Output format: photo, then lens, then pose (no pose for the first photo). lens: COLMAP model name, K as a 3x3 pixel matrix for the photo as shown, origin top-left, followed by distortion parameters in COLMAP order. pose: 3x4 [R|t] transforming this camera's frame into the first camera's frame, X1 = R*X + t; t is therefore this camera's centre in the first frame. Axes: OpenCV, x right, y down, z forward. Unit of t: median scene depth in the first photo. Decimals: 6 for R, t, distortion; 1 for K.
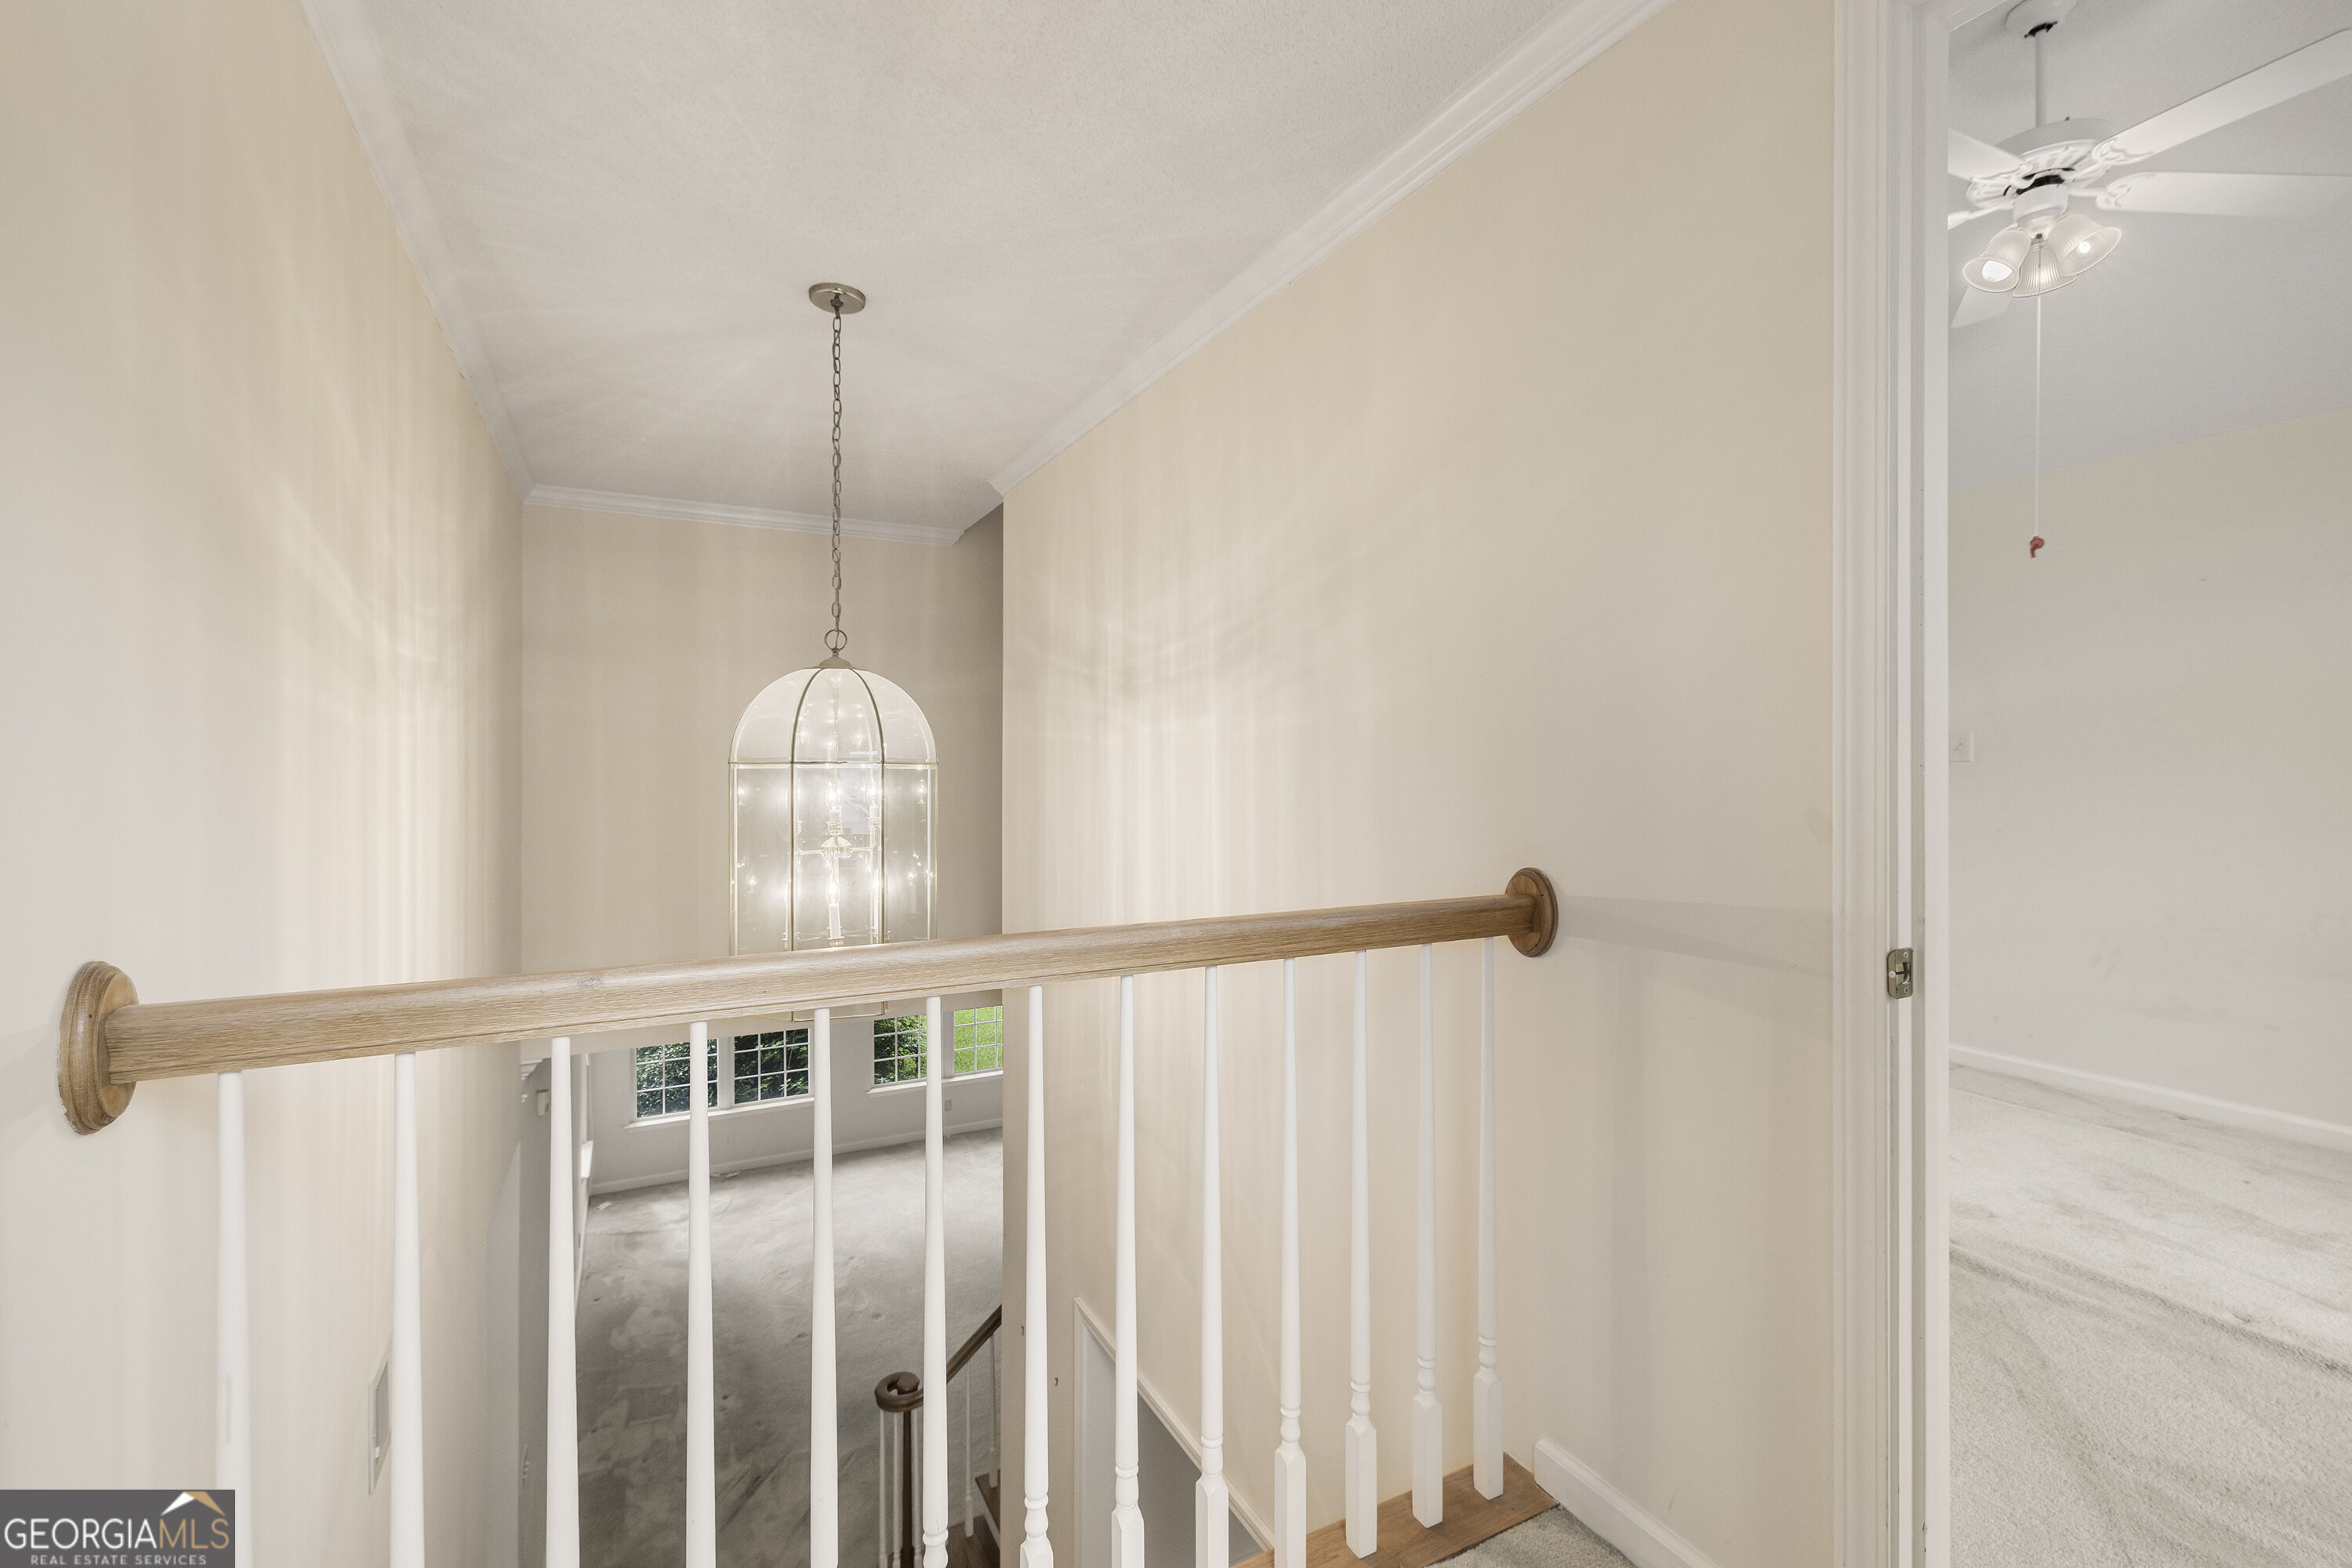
lens RADIAL K [[1015.9, 0, 1172.0], [0, 1015.9, 773.1], [0, 0, 1]] dist [0.000343, -0.000045]
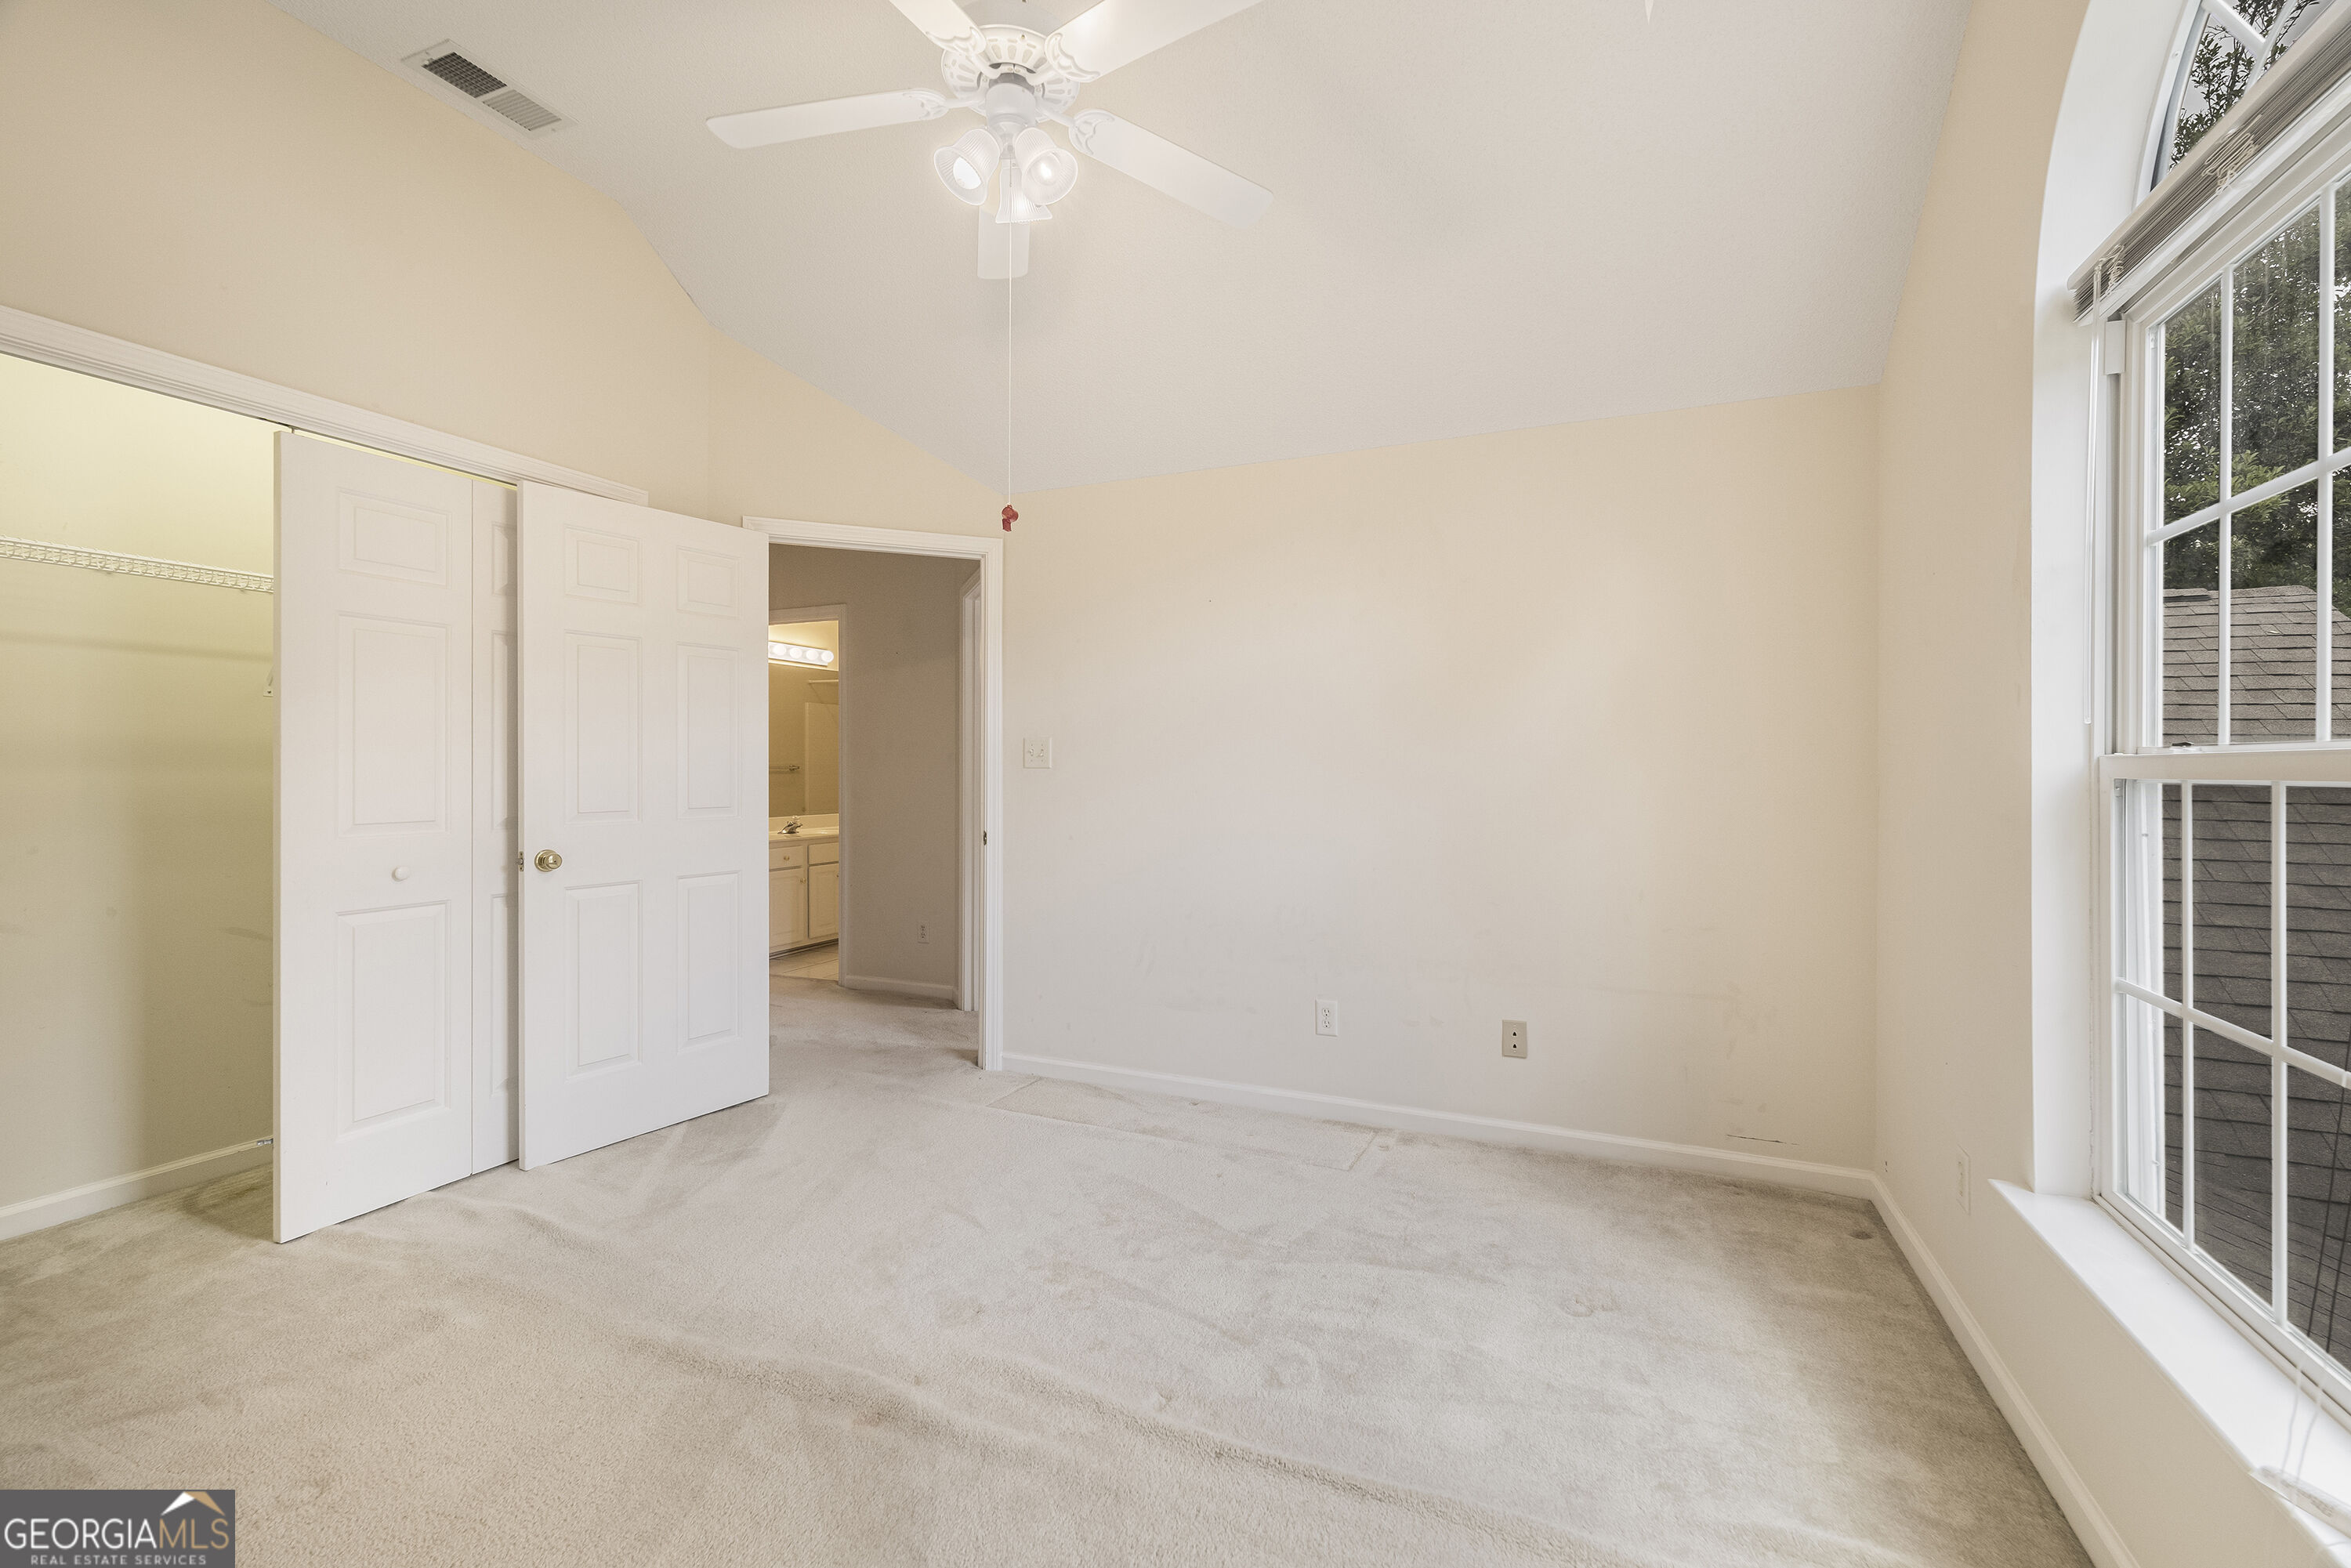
lens RADIAL K [[1015.5, 0, 1174.5], [0, 1015.5, 774.6], [0, 0, 1]] dist [0.000343, -0.000045]
pose [[0.775786, 0.001140, 0.630995, 0.426710], [-0.004127, 0.999986, 0.003268, -0.015760], [-0.630982, -0.005139, 0.775780, 0.260088]]
